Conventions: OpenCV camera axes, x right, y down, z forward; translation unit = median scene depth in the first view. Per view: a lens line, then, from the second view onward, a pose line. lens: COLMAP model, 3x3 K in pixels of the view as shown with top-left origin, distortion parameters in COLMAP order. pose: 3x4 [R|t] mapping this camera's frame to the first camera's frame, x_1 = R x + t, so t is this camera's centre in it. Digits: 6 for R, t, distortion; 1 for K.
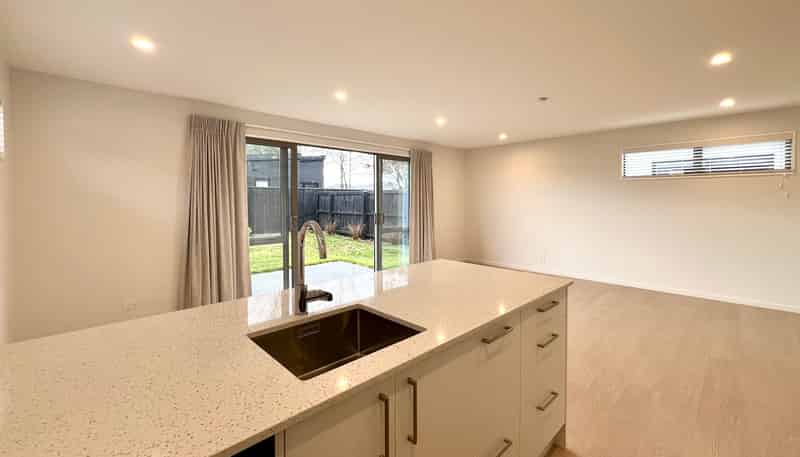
lens RADIAL K [[325.2, 0, 400.0], [0, 325.2, 228.5], [0, 0, 1]] dist [-0.000444, -0.000028]
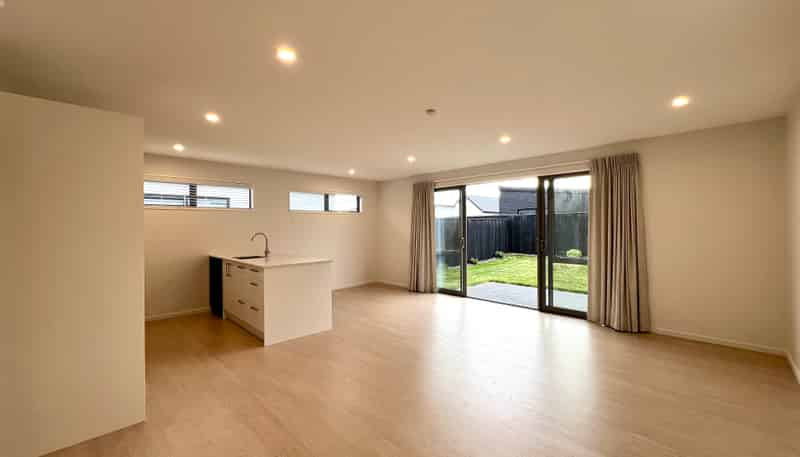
lens RADIAL K [[325.2, 0, 400.0], [0, 325.2, 228.5], [0, 0, 1]] dist [-0.000444, -0.000028]
pose [[0.008877, 0.006612, -0.999939, 0.818984], [-0.083528, 0.996488, 0.005848, -0.045757], [0.996466, 0.083471, 0.009398, 0.547361]]
